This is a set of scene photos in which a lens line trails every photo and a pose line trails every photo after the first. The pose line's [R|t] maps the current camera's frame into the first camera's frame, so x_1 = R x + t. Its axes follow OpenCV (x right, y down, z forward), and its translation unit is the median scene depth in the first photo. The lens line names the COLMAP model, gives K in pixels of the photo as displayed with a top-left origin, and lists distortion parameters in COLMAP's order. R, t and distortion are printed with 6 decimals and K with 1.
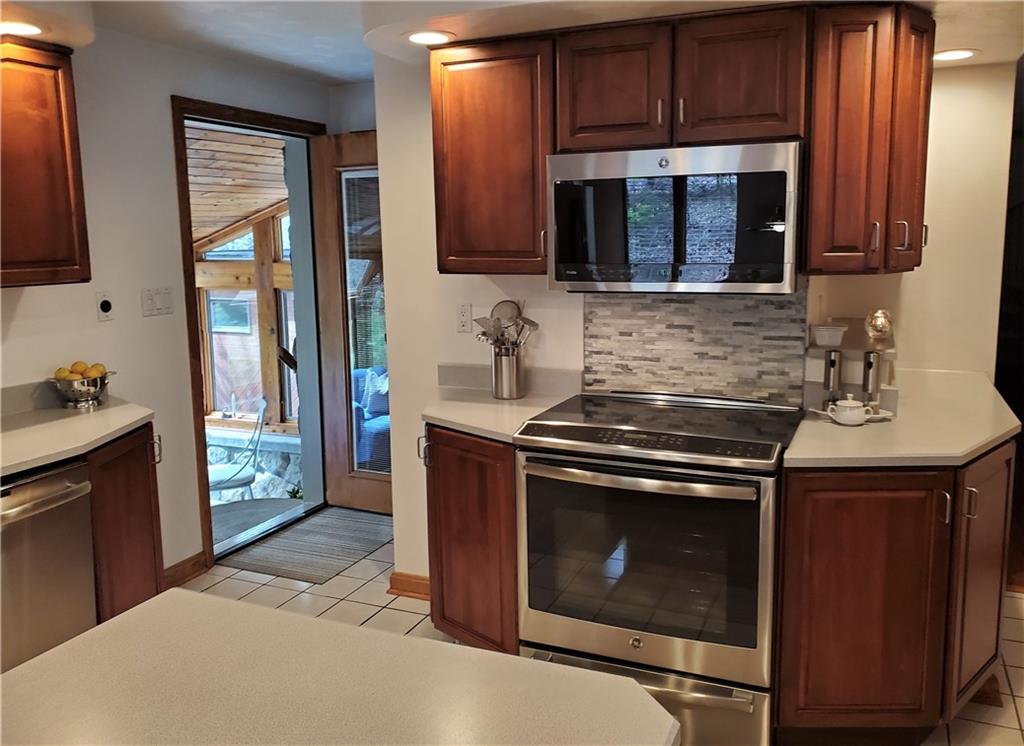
lens RADIAL K [[872.5, 0, 483.1], [0, 872.5, 367.9], [0, 0, 1]] dist [0.139566, -0.261874]
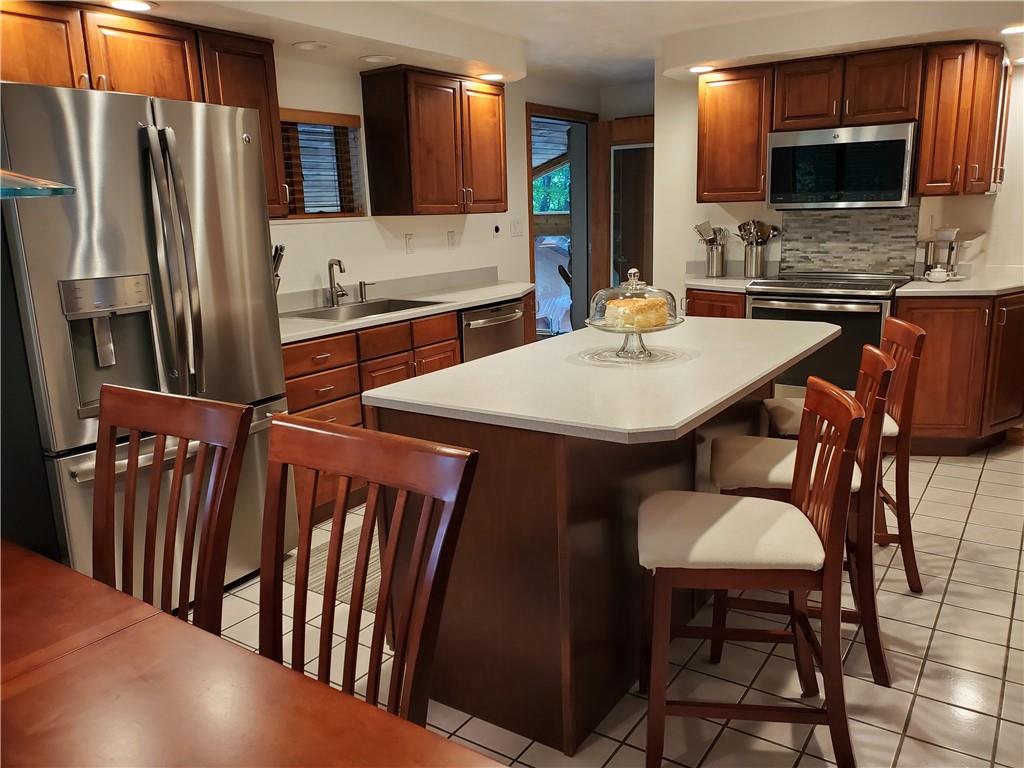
lens RADIAL K [[791.1, 0, 512.0], [0, 791.1, 384.0], [0, 0, 1]] dist [0.066865, -0.112064]
pose [[0.986964, 0.022072, -0.159419, -0.164089], [-0.010006, 0.997050, 0.076099, 0.143406], [0.160628, -0.073512, 0.984274, -0.693974]]
